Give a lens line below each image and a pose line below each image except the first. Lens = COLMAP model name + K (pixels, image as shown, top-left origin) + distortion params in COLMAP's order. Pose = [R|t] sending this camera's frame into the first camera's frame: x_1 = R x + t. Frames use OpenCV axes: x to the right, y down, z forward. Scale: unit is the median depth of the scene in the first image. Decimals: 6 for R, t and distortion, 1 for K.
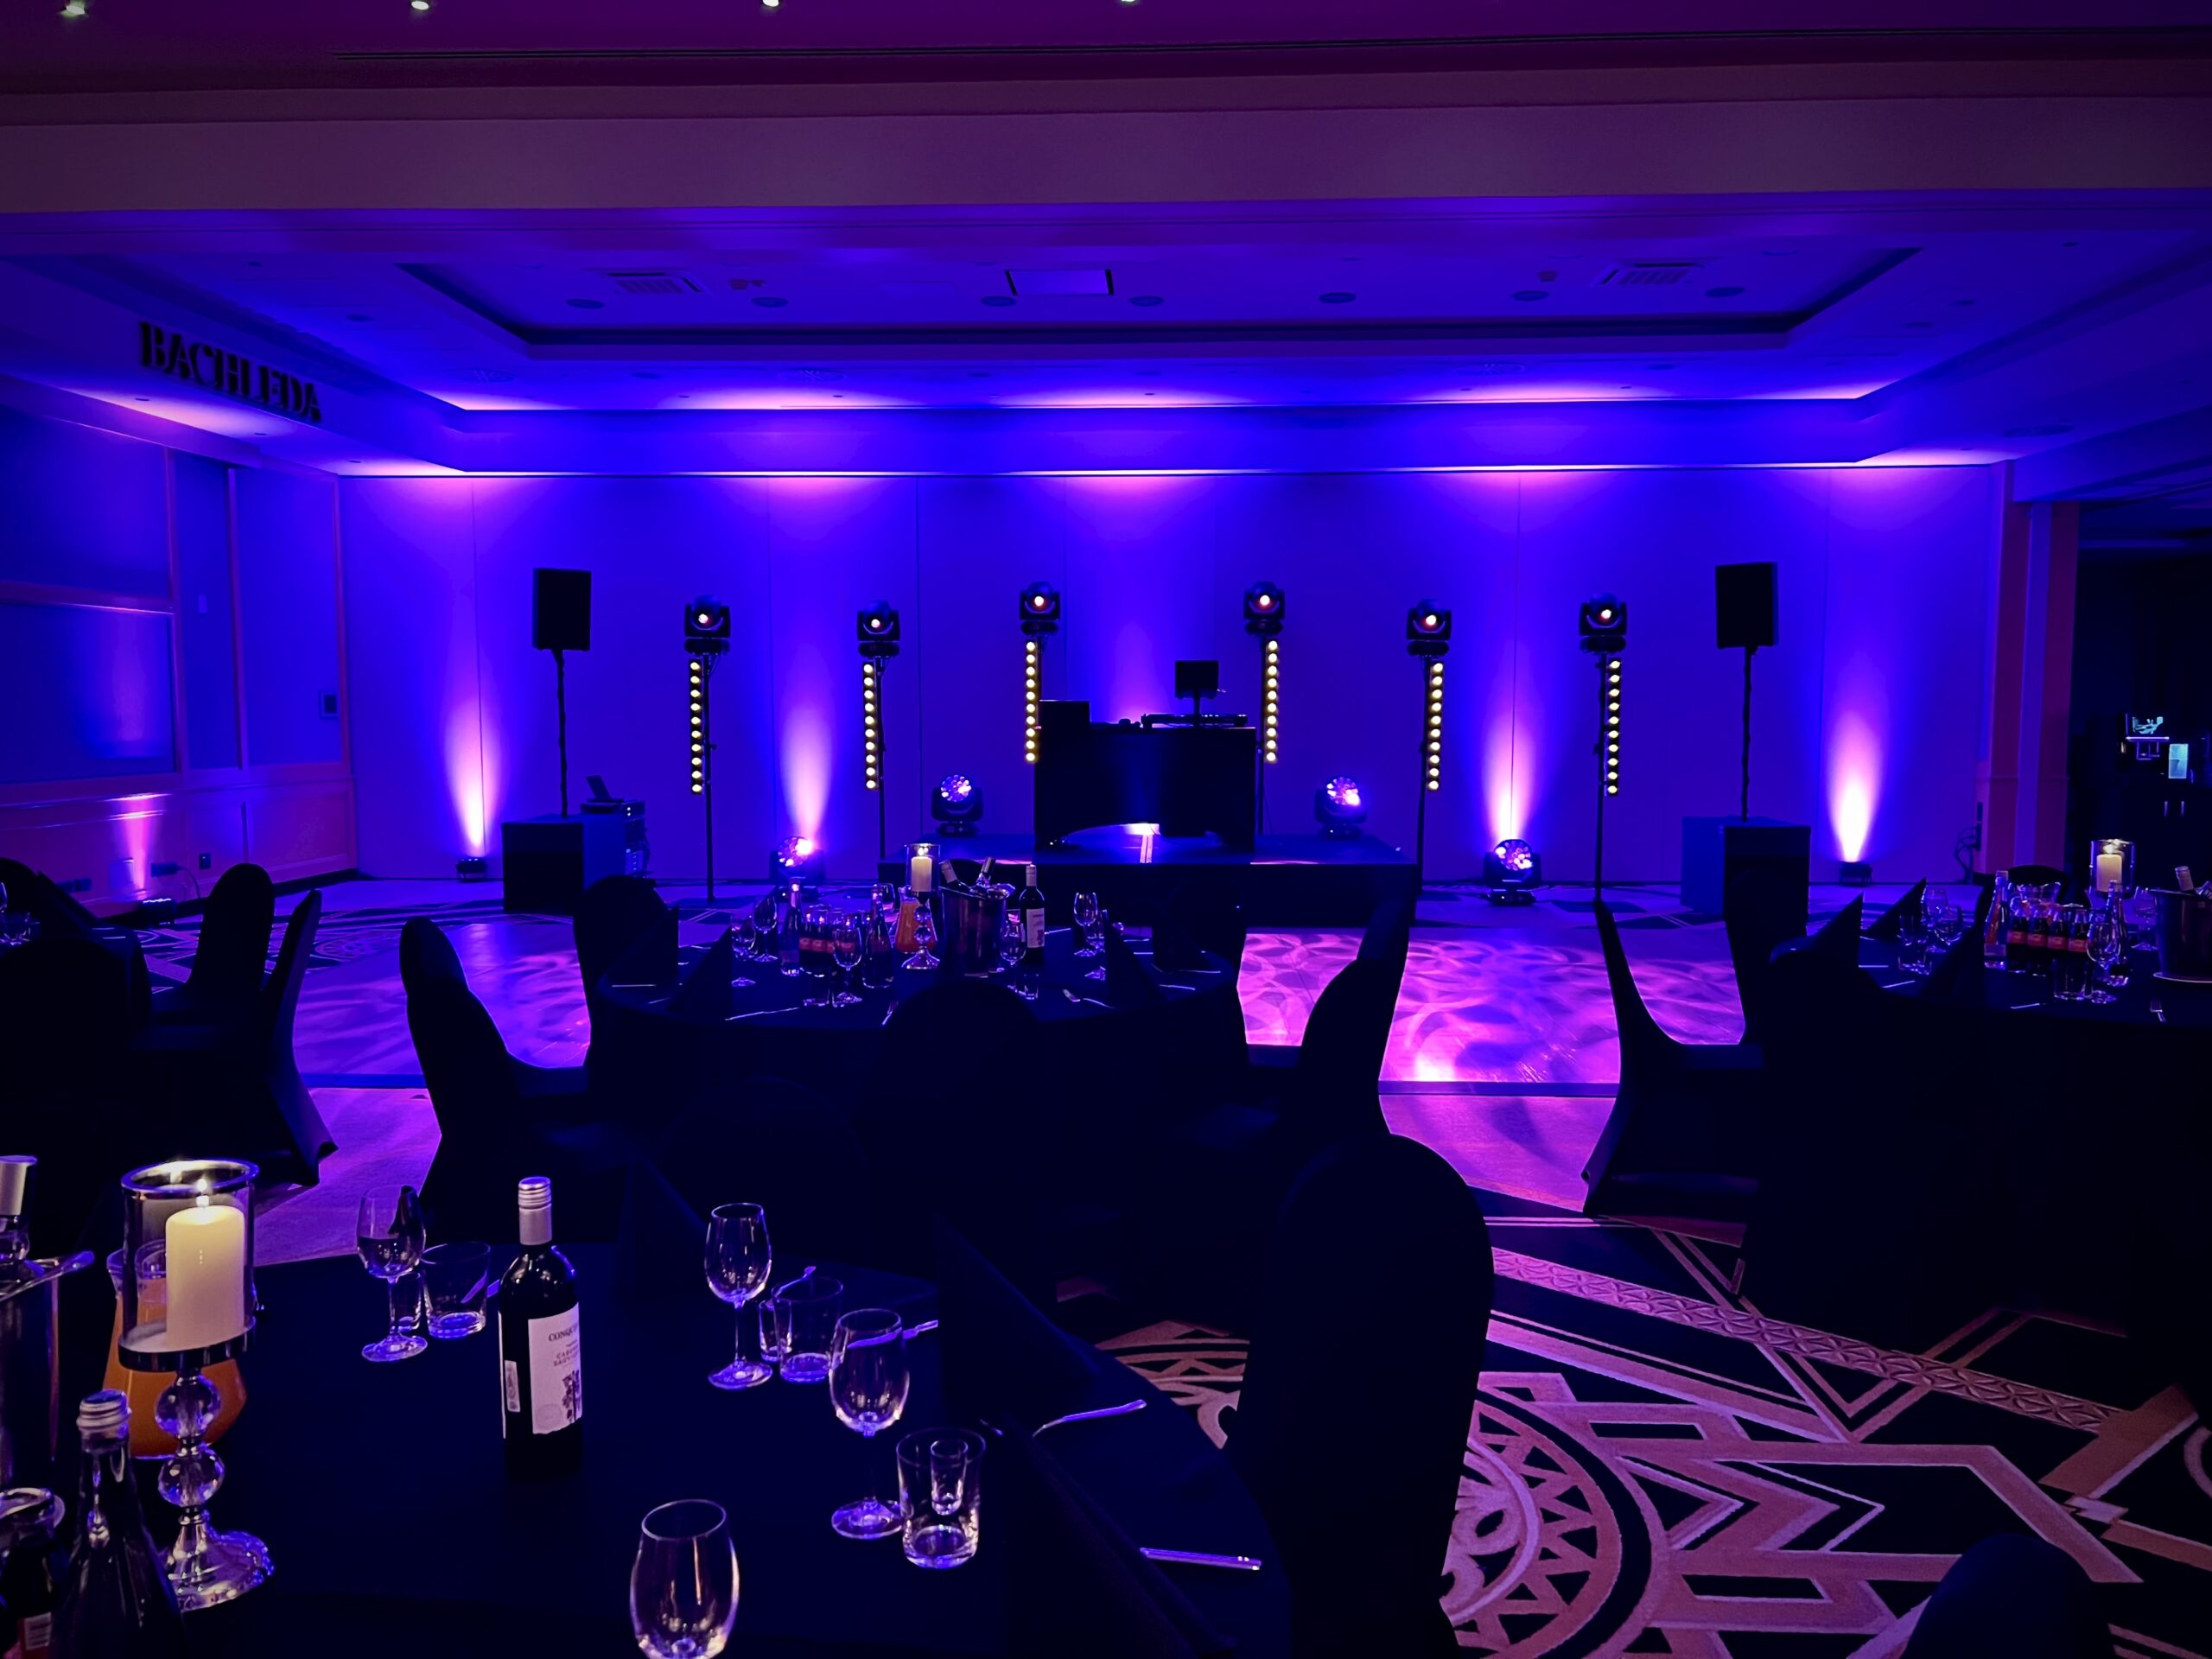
lens RADIAL K [[1678.6, 0, 1094.0], [0, 1678.6, 831.0], [0, 0, 1]] dist [0.014358, -0.001953]
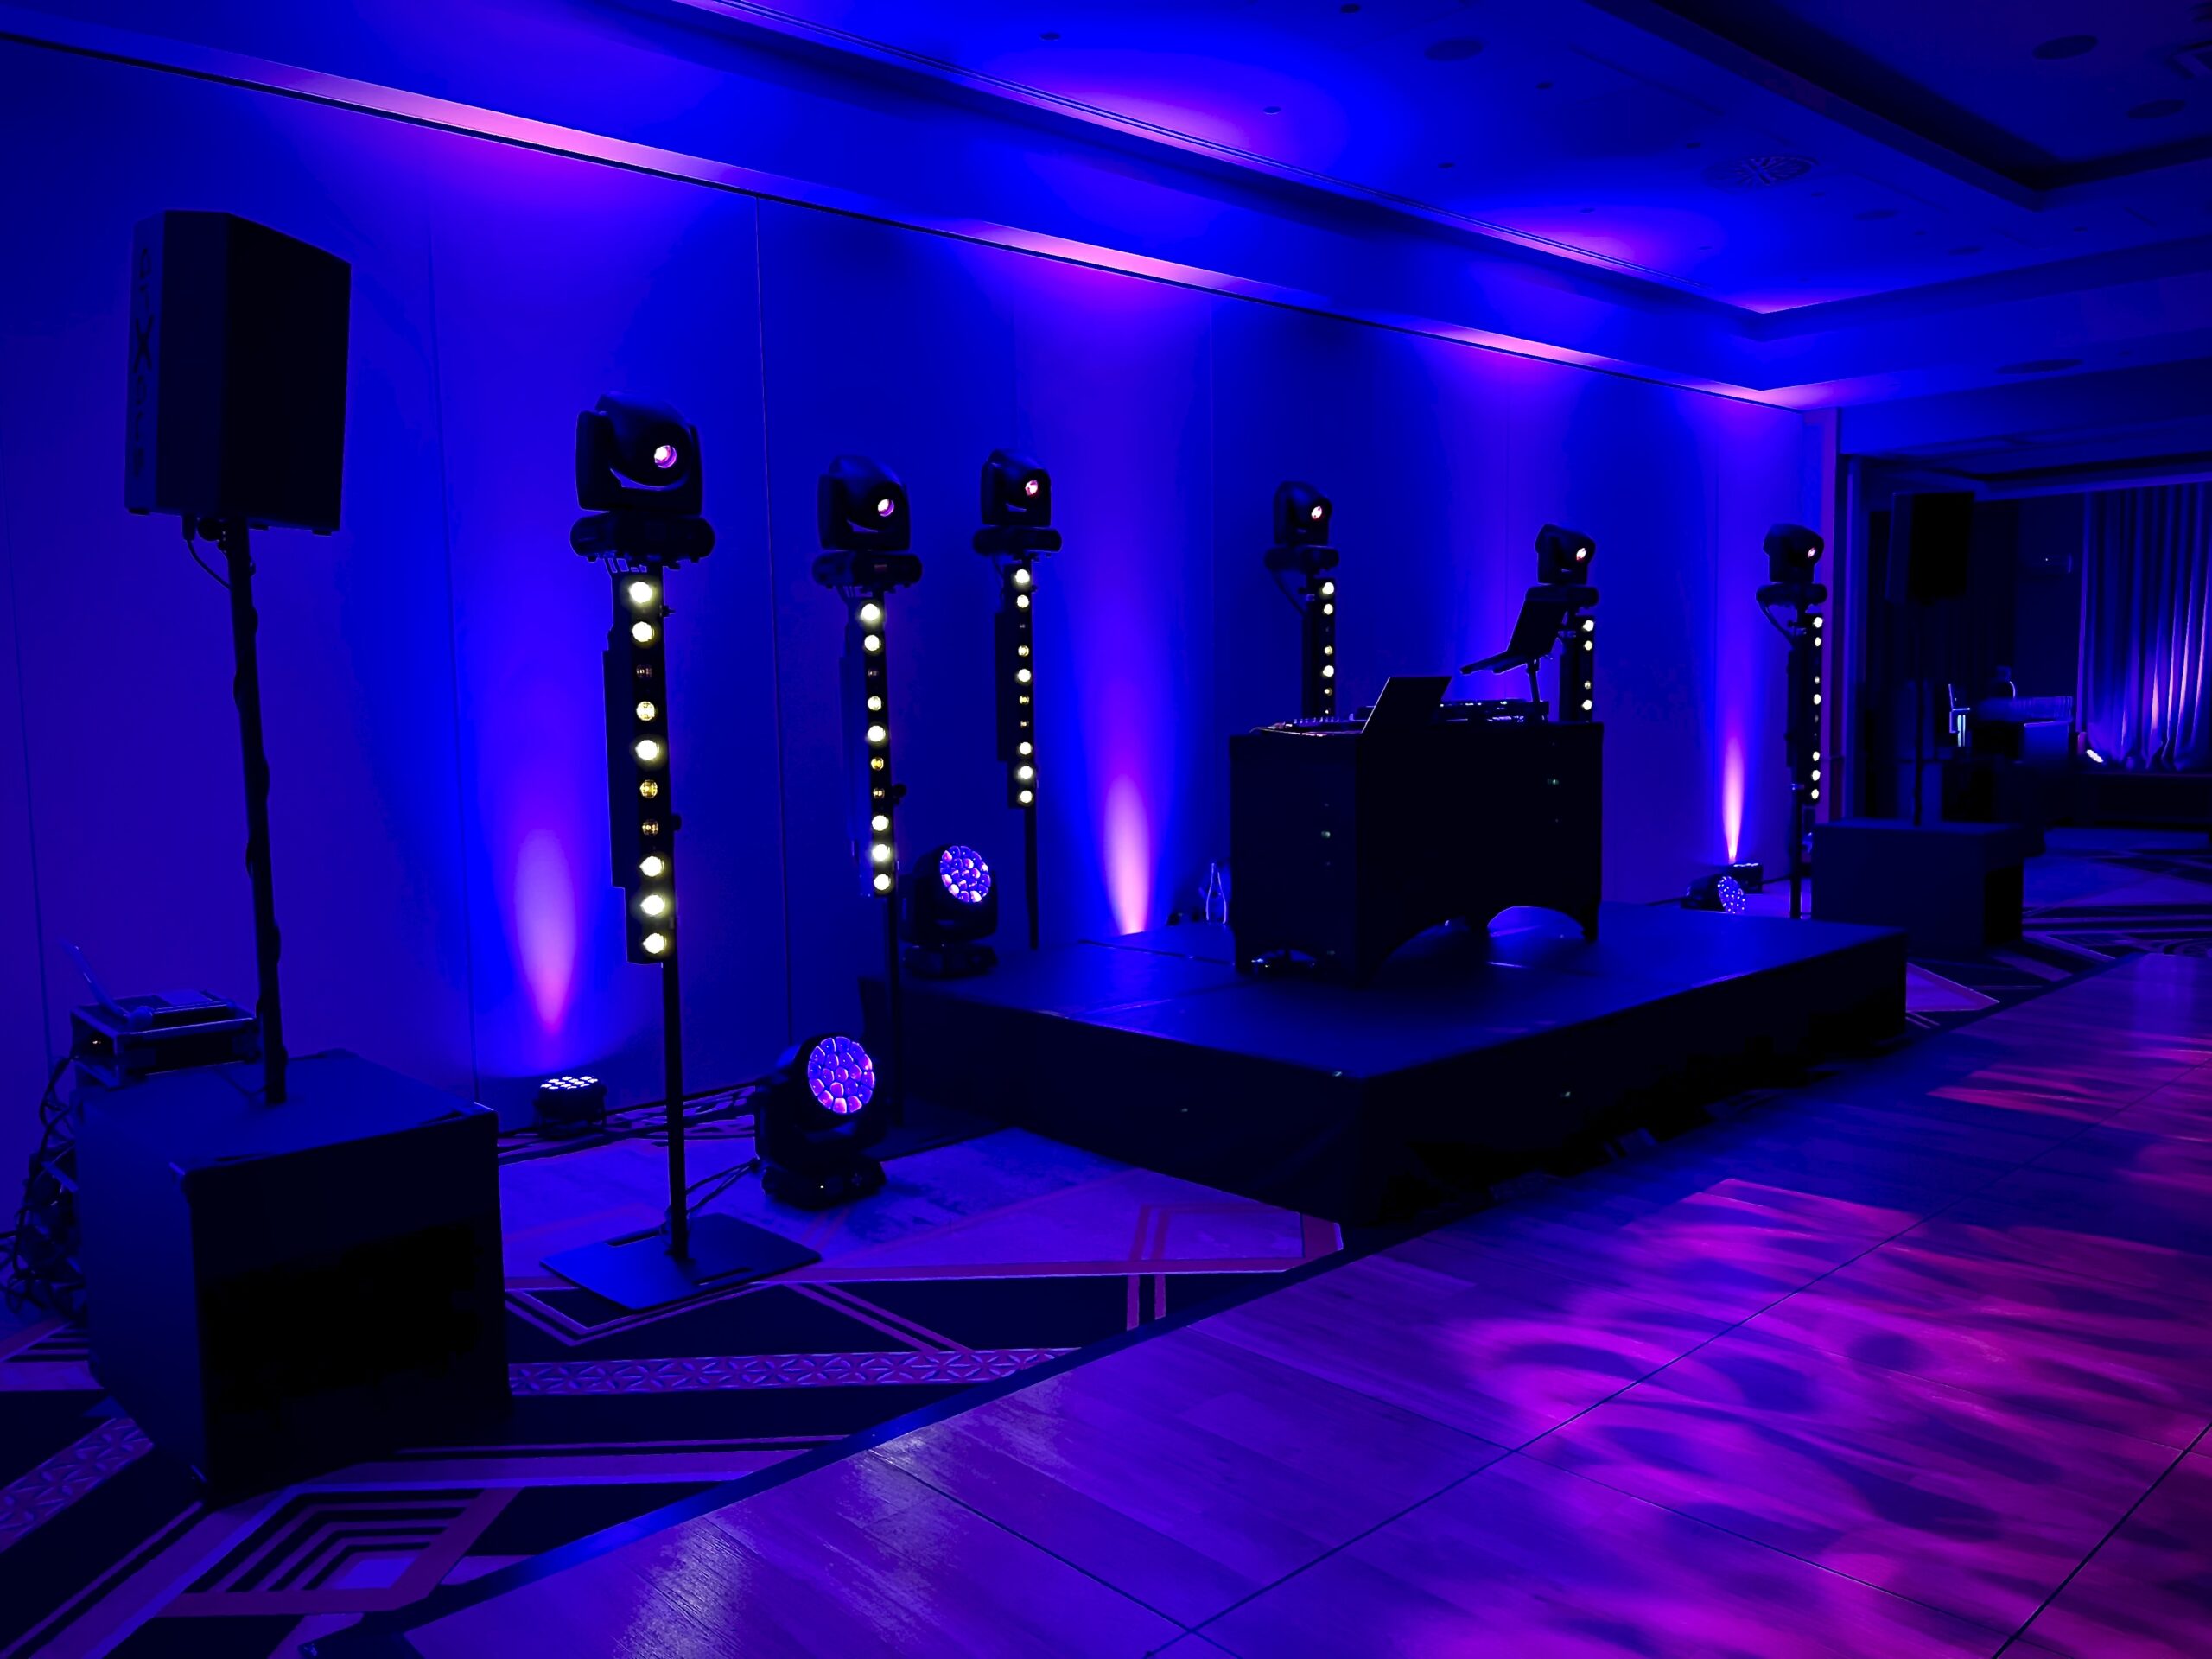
lens RADIAL K [[1678.6, 0, 1108.9], [0, 1678.6, 830.0], [0, 0, 1]] dist [0.014358, -0.001953]
pose [[0.686124, -0.077142, 0.723383, -0.425008], [0.071094, 0.996712, 0.038857, -0.054867], [-0.724002, 0.024768, 0.689353, 0.675551]]
